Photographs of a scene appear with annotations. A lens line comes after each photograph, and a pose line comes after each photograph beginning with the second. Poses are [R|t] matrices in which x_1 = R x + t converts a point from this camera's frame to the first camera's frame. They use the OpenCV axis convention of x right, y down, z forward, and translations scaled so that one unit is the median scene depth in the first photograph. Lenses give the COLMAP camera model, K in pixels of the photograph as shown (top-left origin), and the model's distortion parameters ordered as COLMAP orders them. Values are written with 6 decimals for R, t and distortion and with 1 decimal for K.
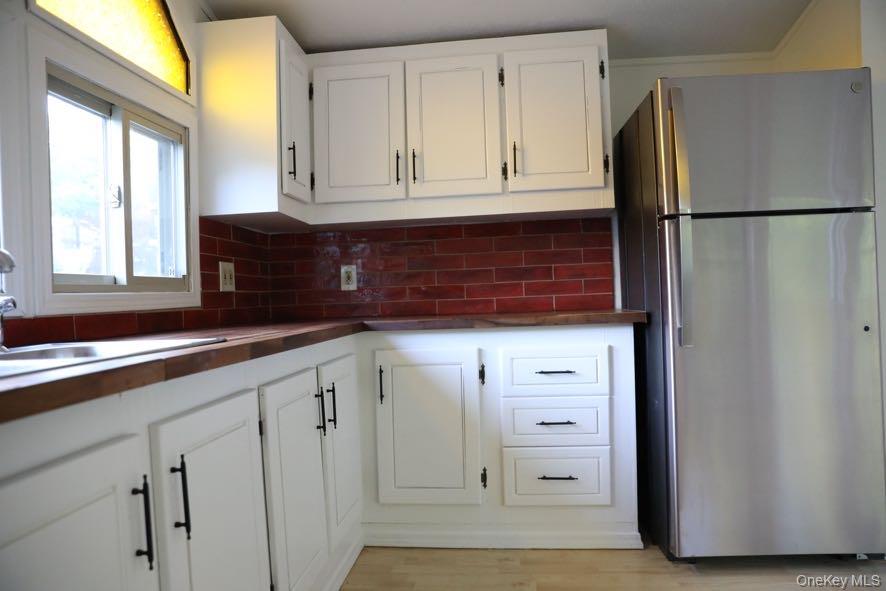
lens RADIAL K [[611.1, 0, 443.0], [0, 611.1, 295.5], [0, 0, 1]] dist [-0.051905, 0.001013]
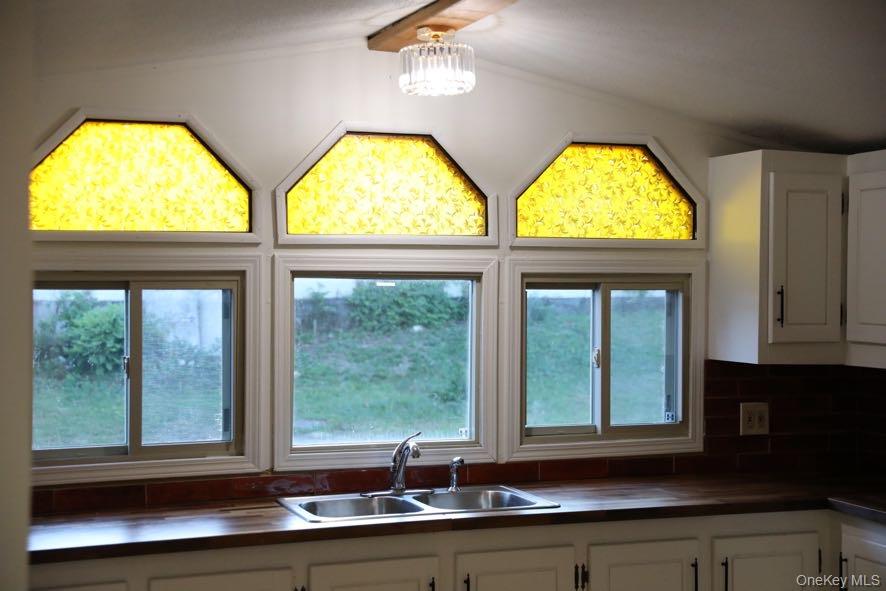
lens RADIAL K [[1357.8, 0, 443.0], [0, 1357.8, 295.5], [0, 0, 1]] dist [0.319171, 0.023625]
pose [[0.462973, 0.044622, -0.885248, 1.241684], [-0.012498, 0.998961, 0.043818, -0.295358], [0.886284, -0.009223, 0.463050, -0.376256]]
